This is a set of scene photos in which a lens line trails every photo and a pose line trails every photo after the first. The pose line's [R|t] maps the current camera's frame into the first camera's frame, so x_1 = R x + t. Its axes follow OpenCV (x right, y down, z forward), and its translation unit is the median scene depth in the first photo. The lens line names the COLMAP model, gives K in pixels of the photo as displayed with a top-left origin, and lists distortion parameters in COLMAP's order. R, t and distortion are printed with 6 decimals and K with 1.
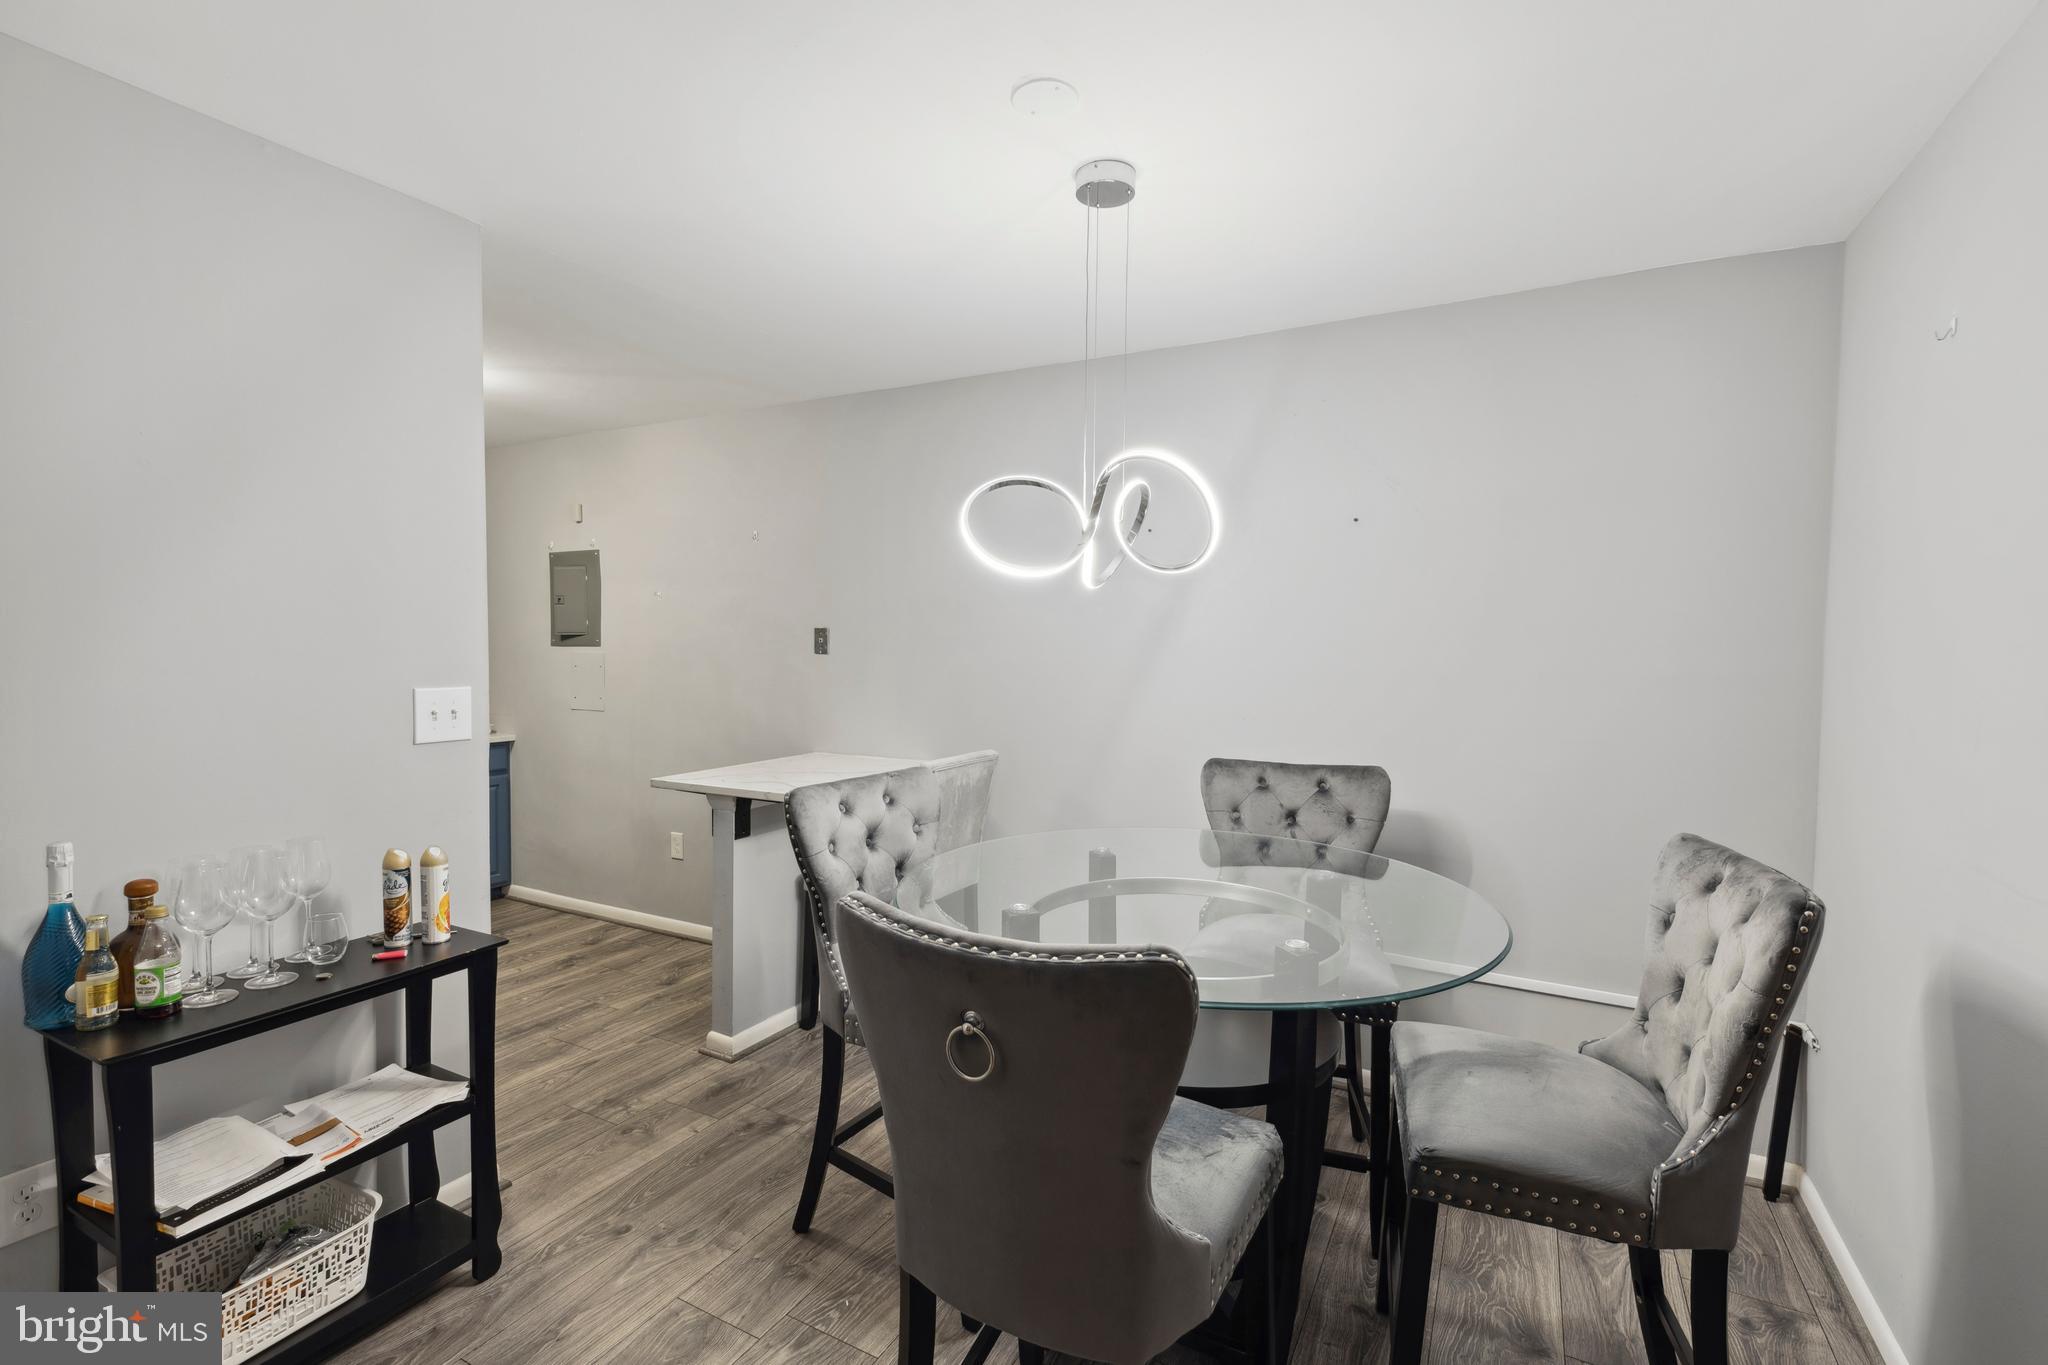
lens RADIAL K [[924.6, 0, 1032.1], [0, 924.6, 616.9], [0, 0, 1]] dist [0.000291, -0.000055]
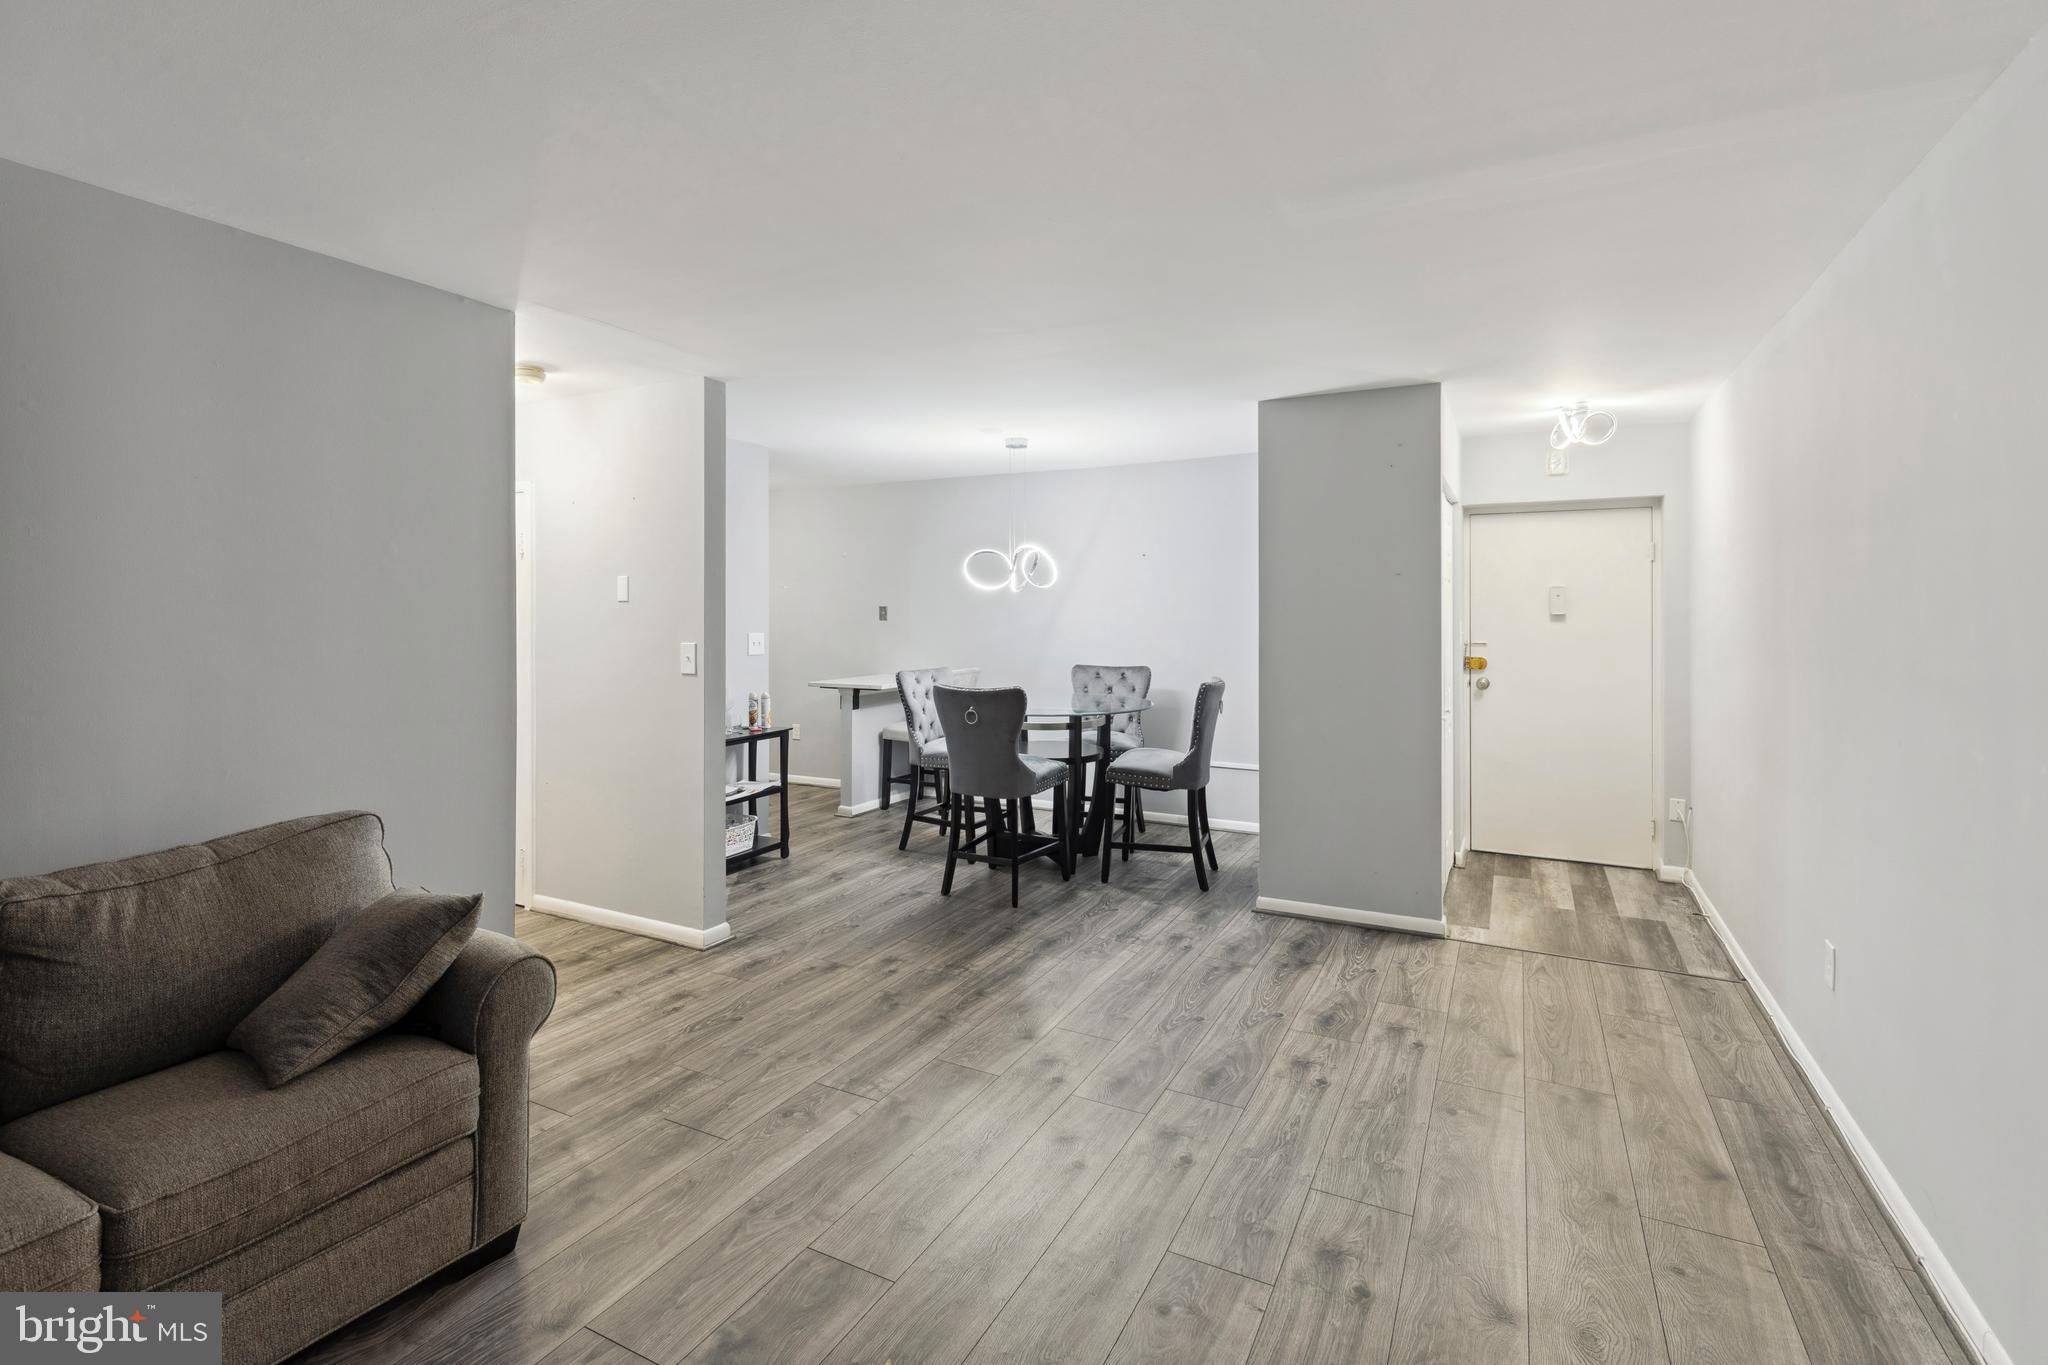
lens RADIAL K [[924.6, 0, 1032.1], [0, 924.6, 616.9], [0, 0, 1]] dist [0.000291, -0.000055]
pose [[0.999864, -0.006891, 0.015000, 0.059456], [0.006435, 0.999521, 0.030264, -0.031600], [-0.015202, -0.030163, 0.999429, -1.286915]]
